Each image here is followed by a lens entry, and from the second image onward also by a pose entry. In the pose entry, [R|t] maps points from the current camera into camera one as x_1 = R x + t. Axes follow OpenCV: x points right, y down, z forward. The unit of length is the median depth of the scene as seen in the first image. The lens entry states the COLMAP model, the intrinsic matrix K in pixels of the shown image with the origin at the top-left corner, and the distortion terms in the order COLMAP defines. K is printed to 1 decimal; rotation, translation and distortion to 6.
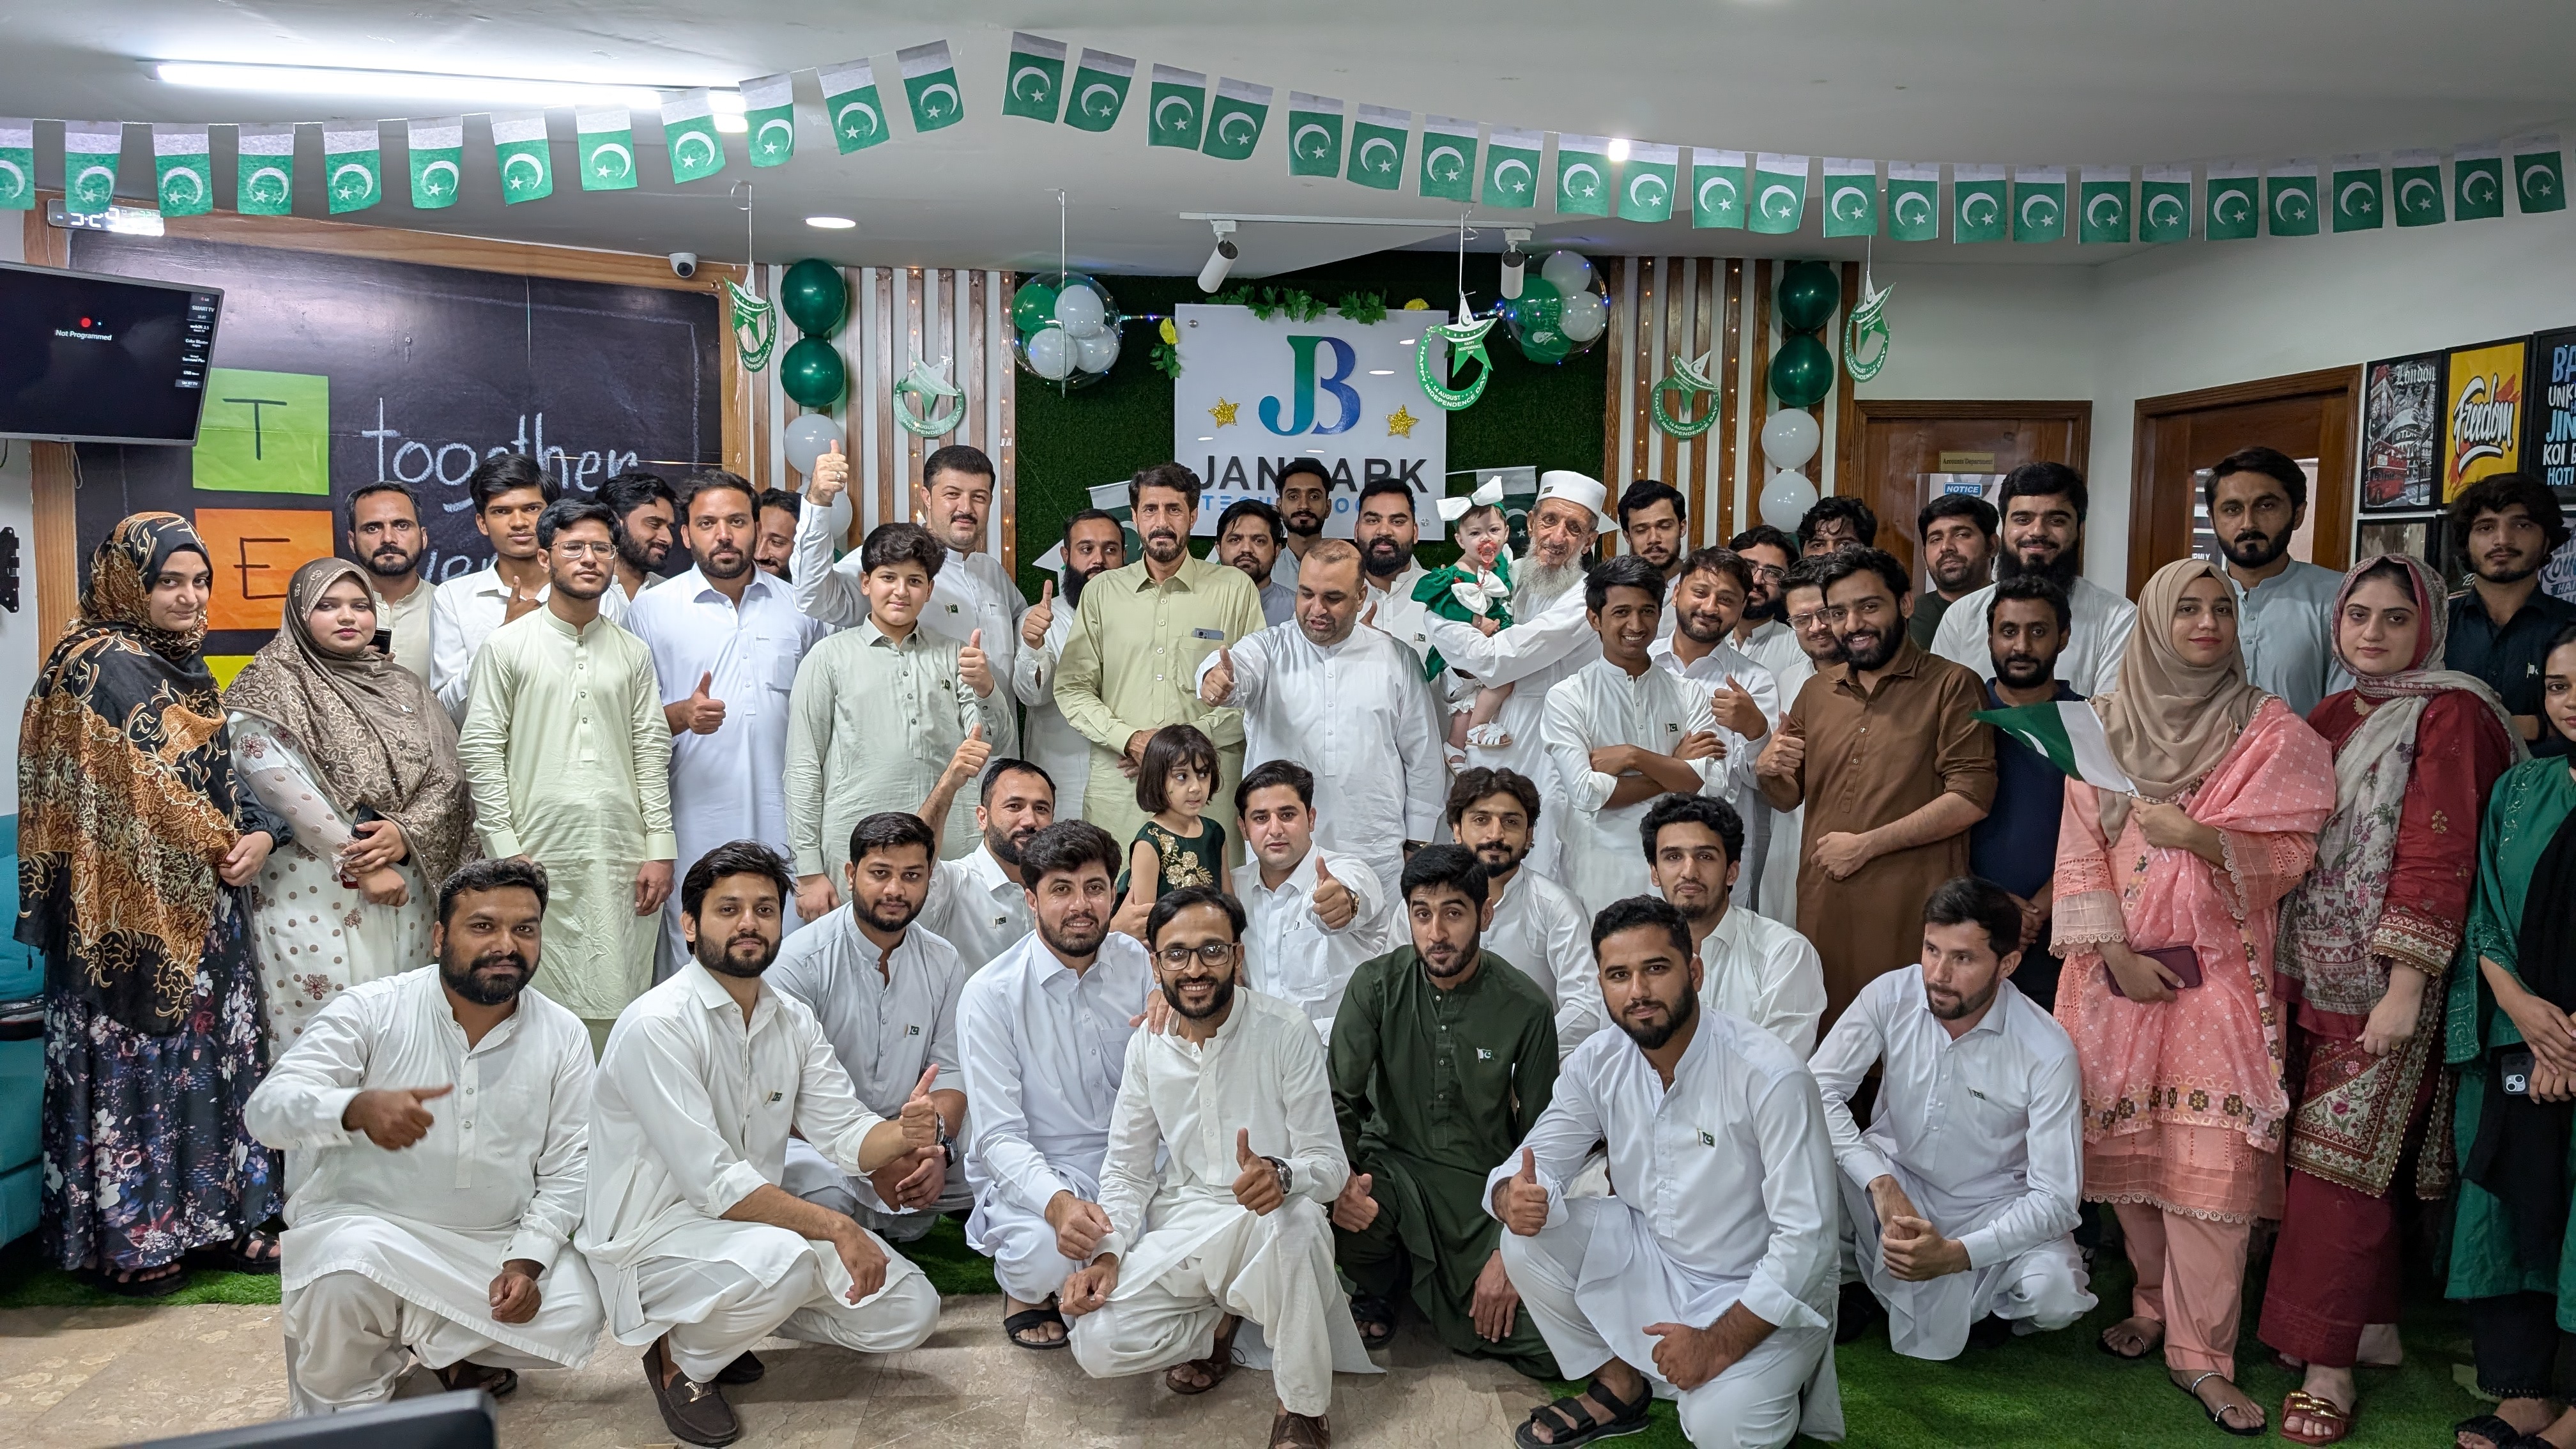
lens RADIAL K [[1886.8, 0, 1327.9], [0, 1886.8, 732.1], [0, 0, 1]] dist [0.007631, -0.006928]
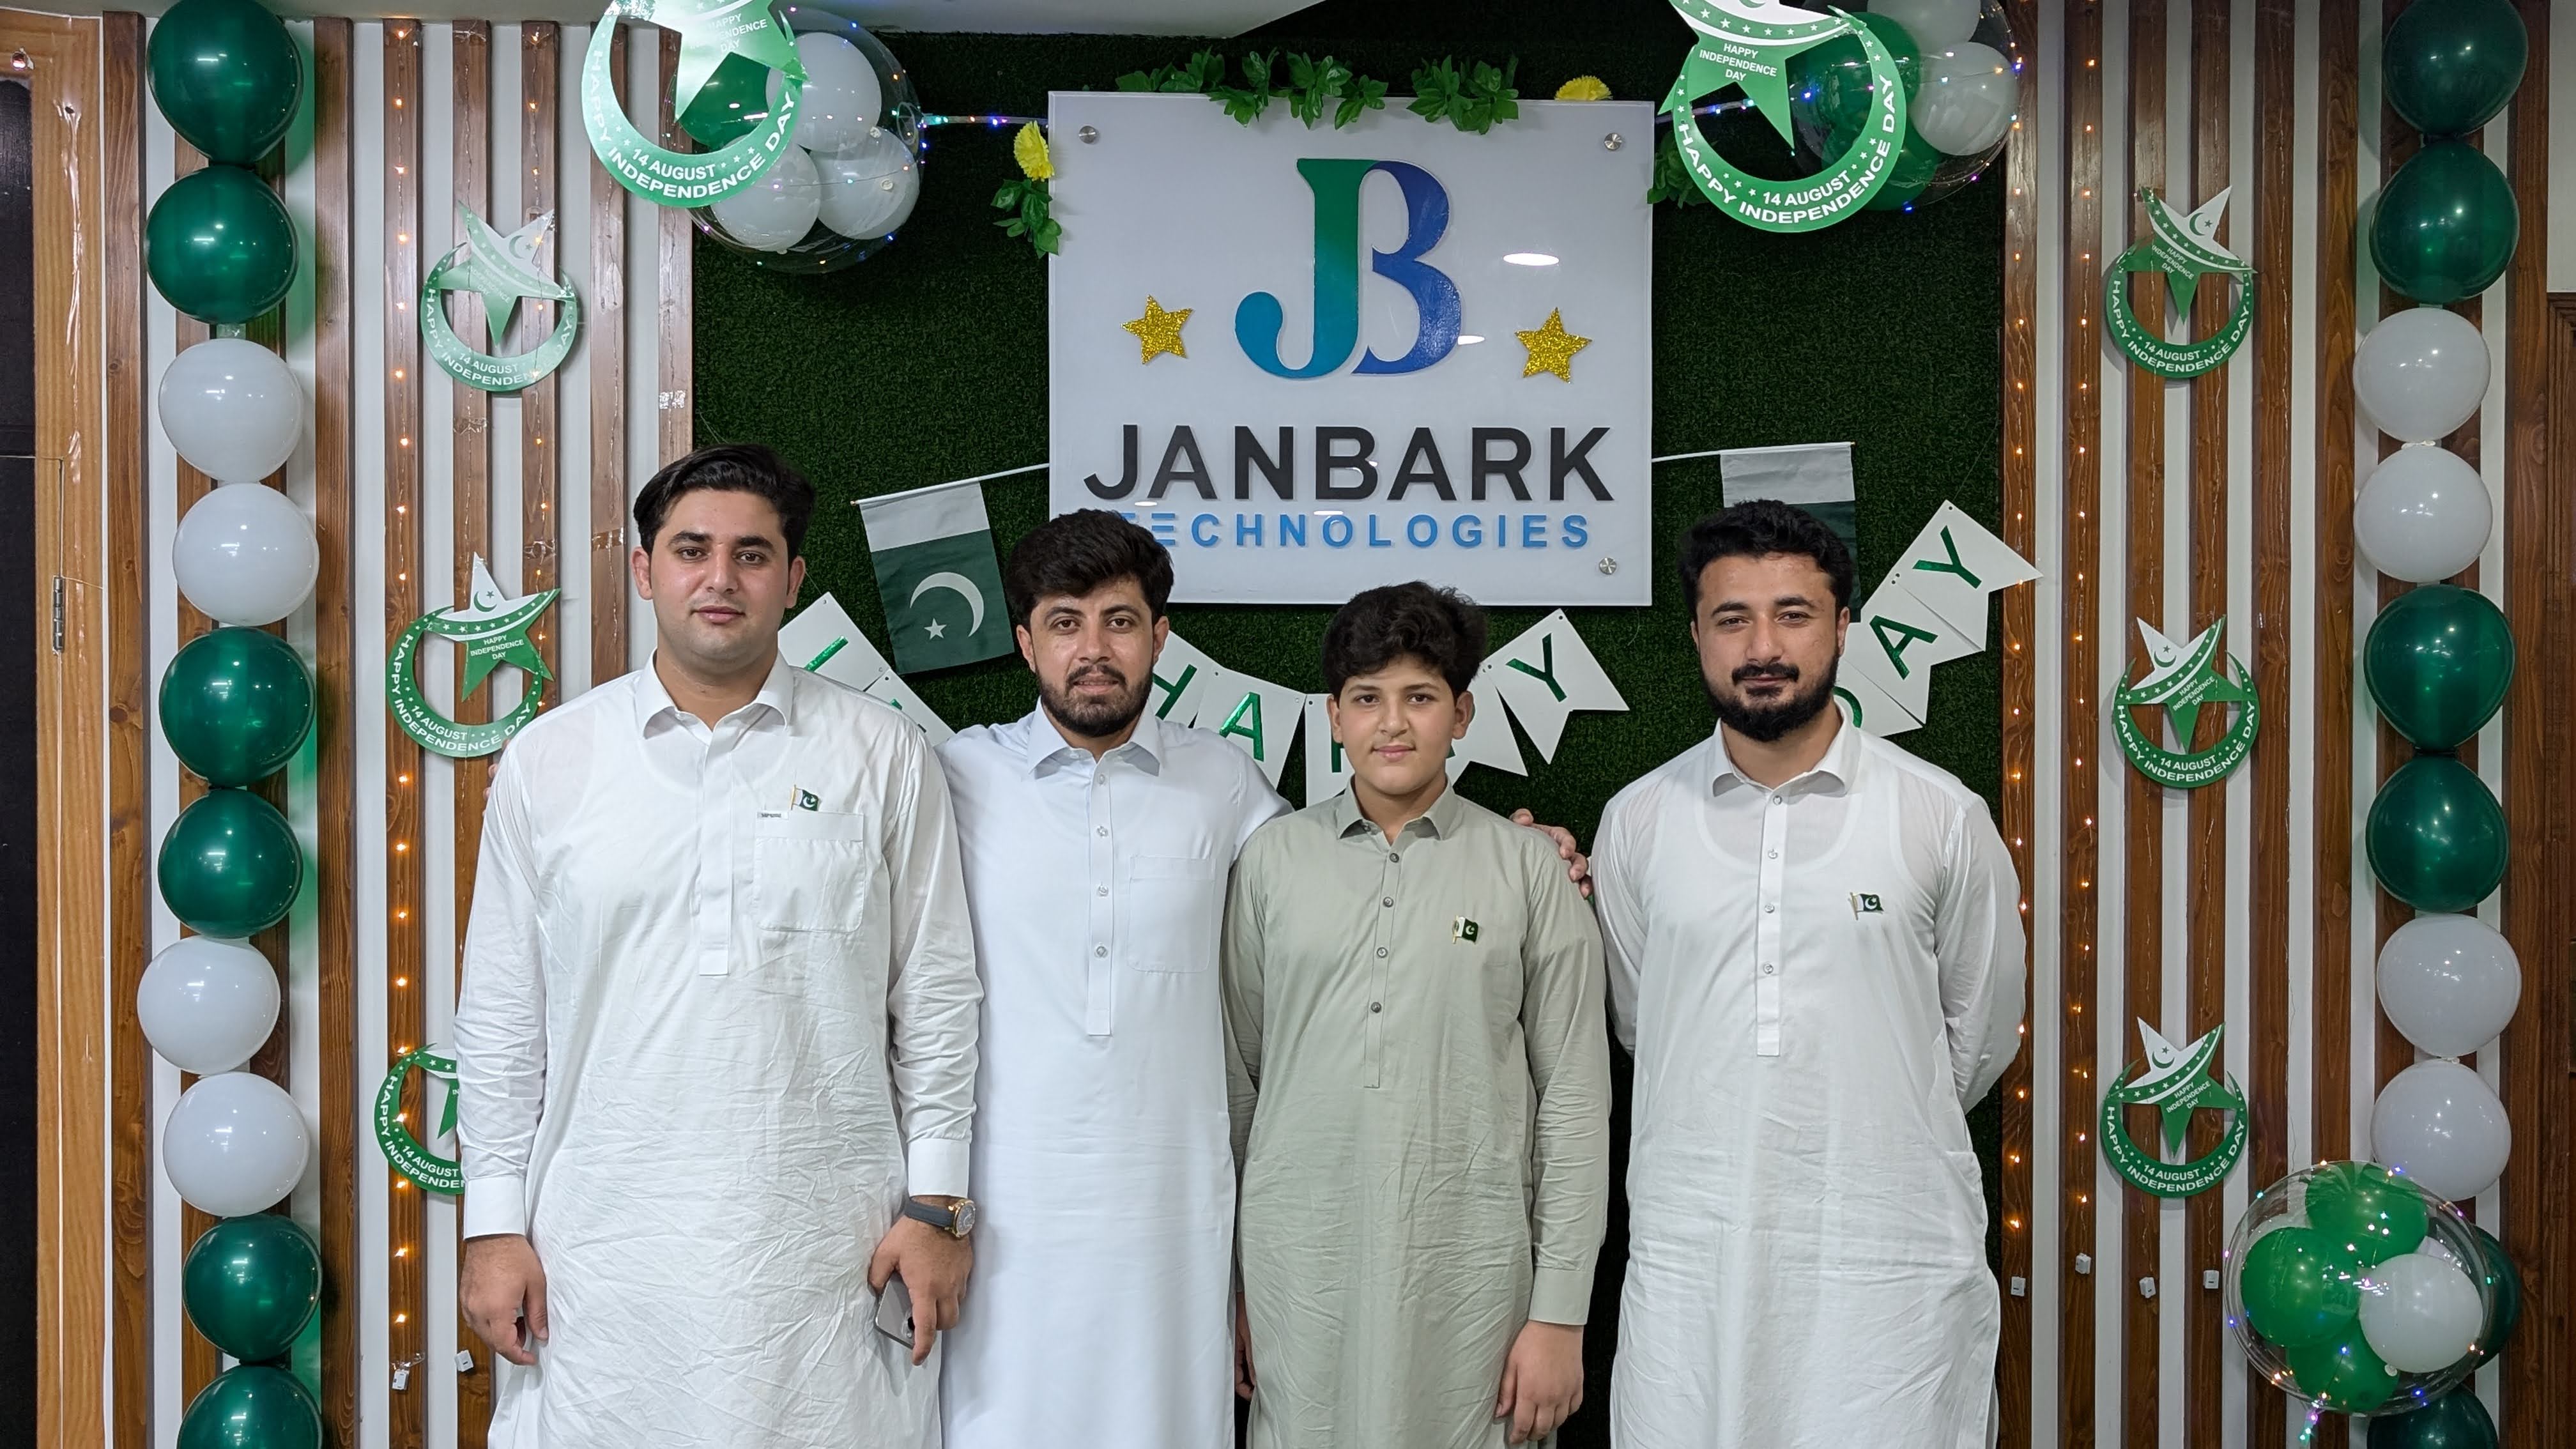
lens RADIAL K [[1886.8, 0, 1373.0], [0, 1886.8, 731.3], [0, 0, 1]] dist [0.007631, -0.006928]
pose [[0.999275, -0.009654, -0.036834, 0.011987], [0.006983, 0.997383, -0.071960, -0.040665], [0.037433, 0.071650, 0.996727, 0.558693]]
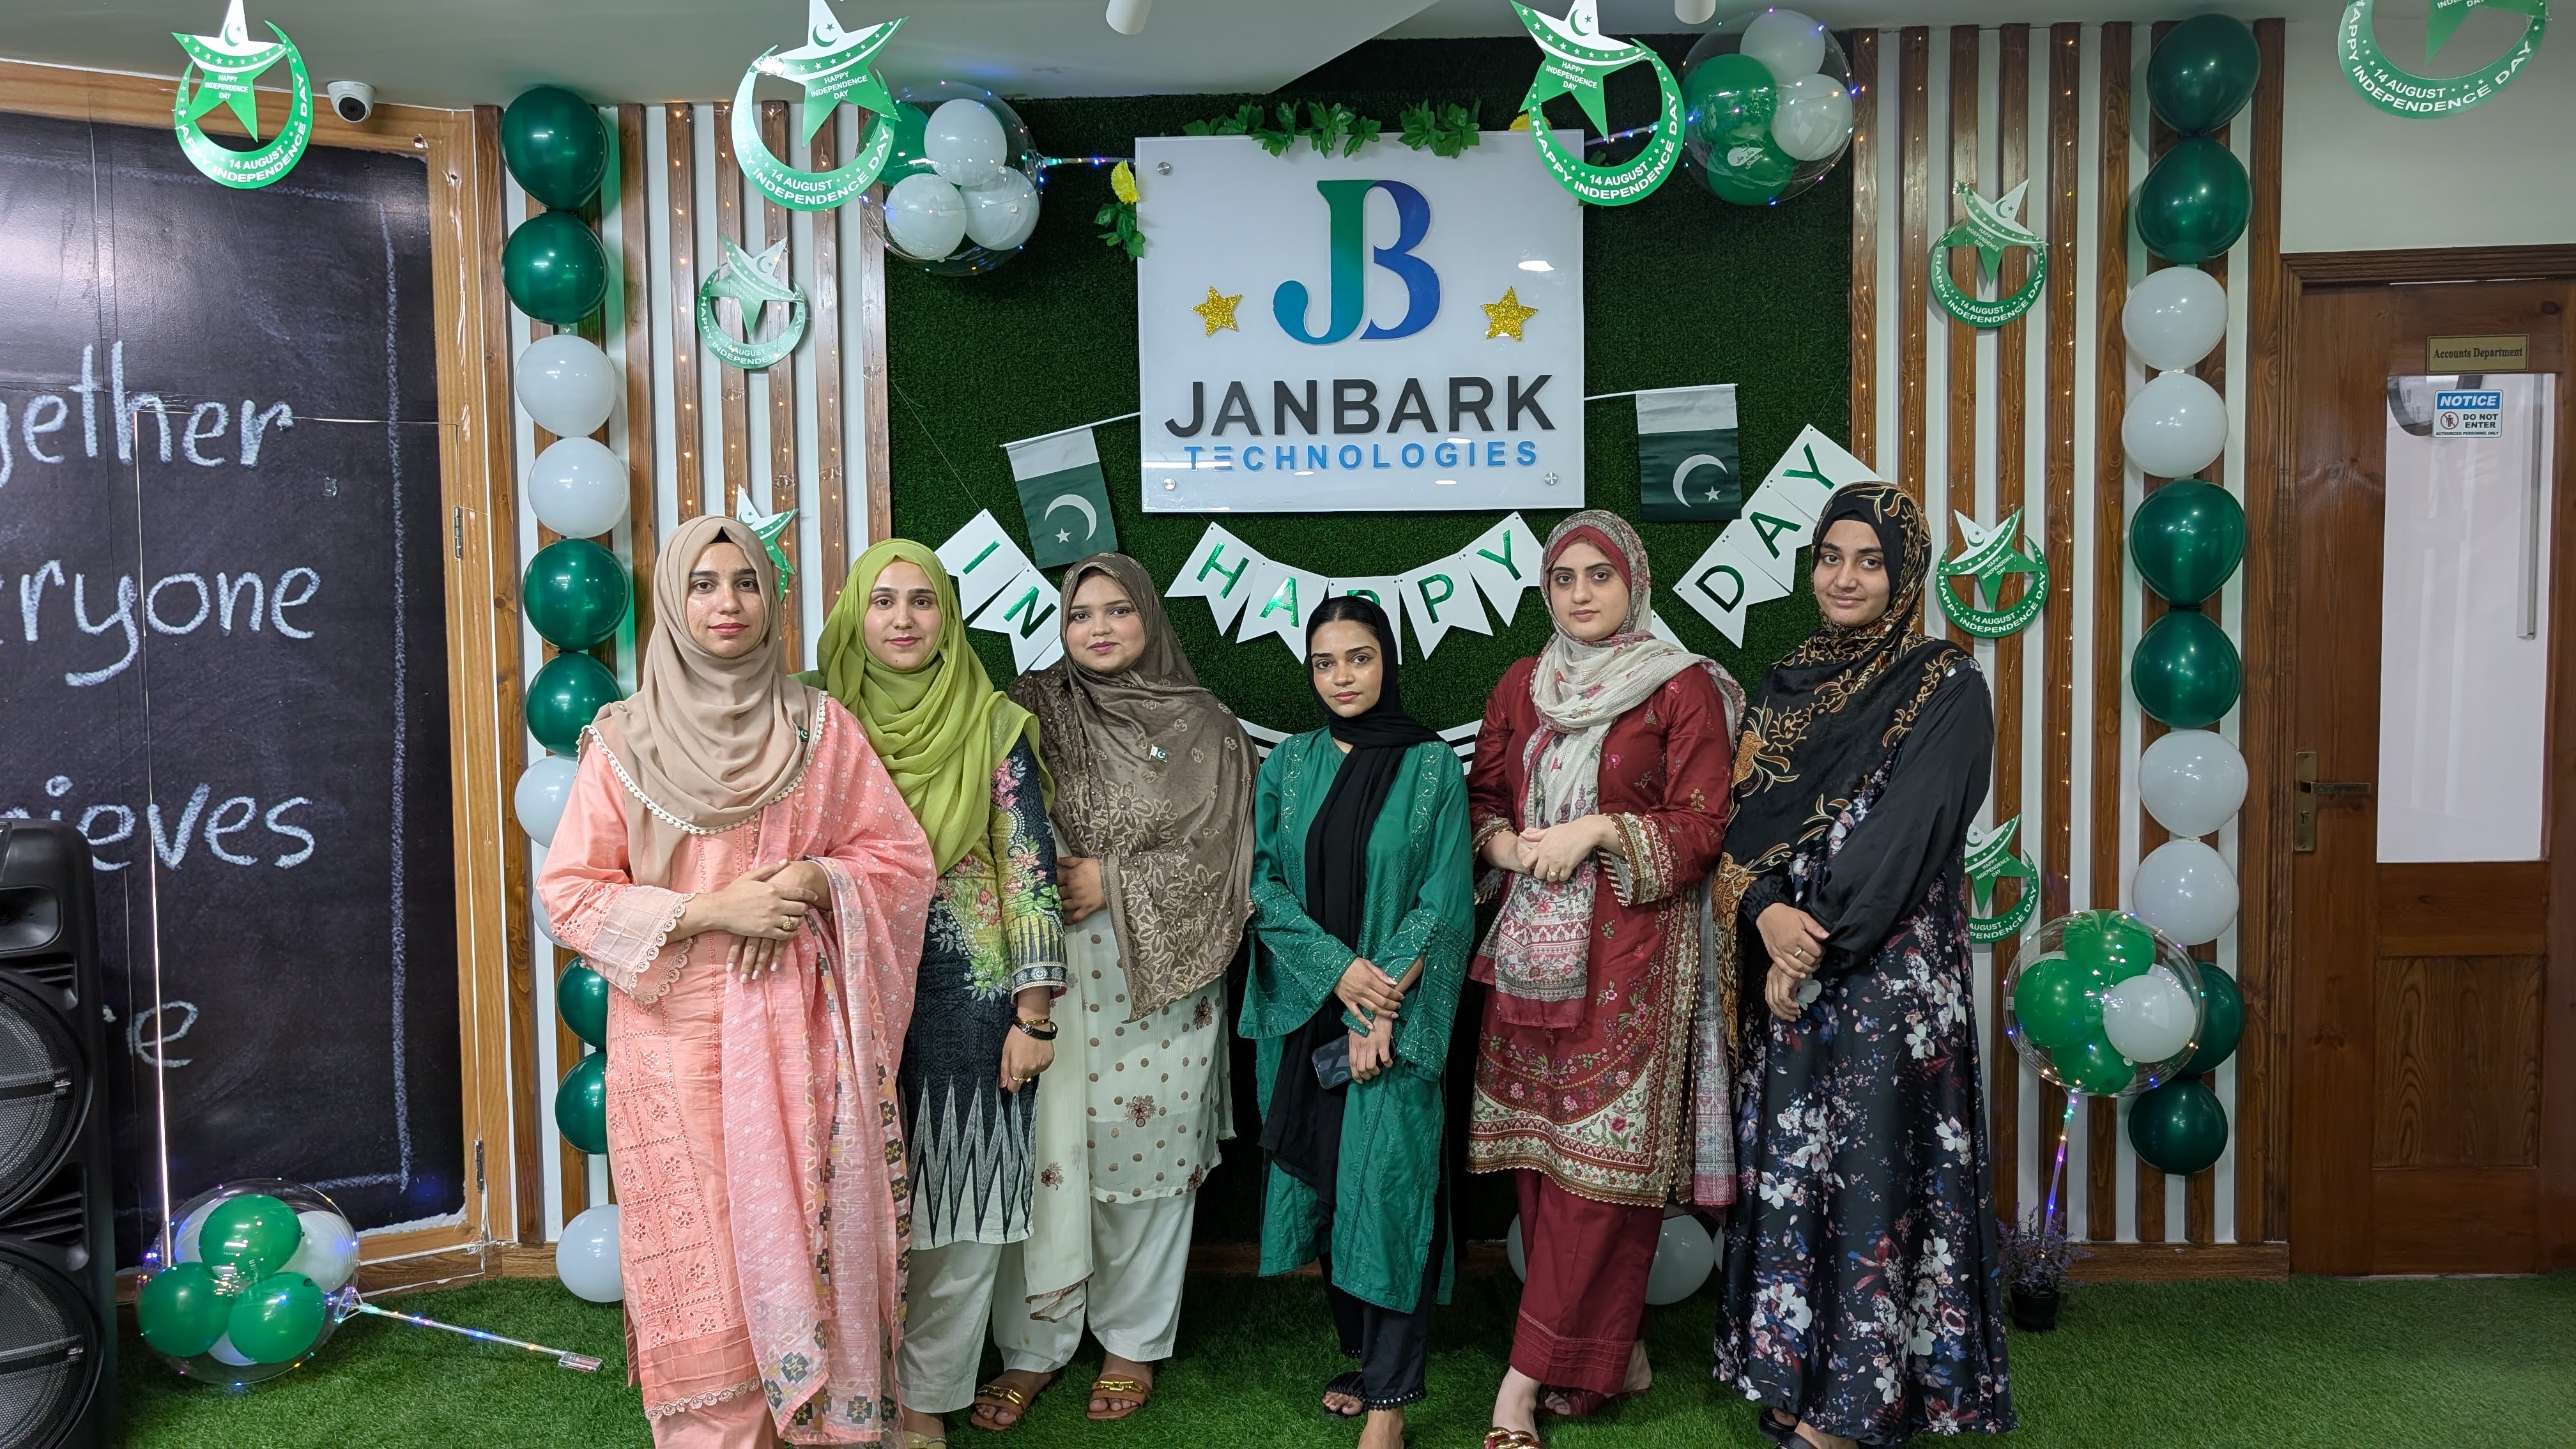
lens RADIAL K [[1886.8, 0, 1289.4], [0, 1886.8, 727.2], [0, 0, 1]] dist [0.007631, -0.006928]
pose [[0.994325, -0.018511, -0.104758, 0.030291], [0.015740, 0.999506, -0.027217, -0.016567], [0.105210, 0.025413, 0.994125, 0.394296]]
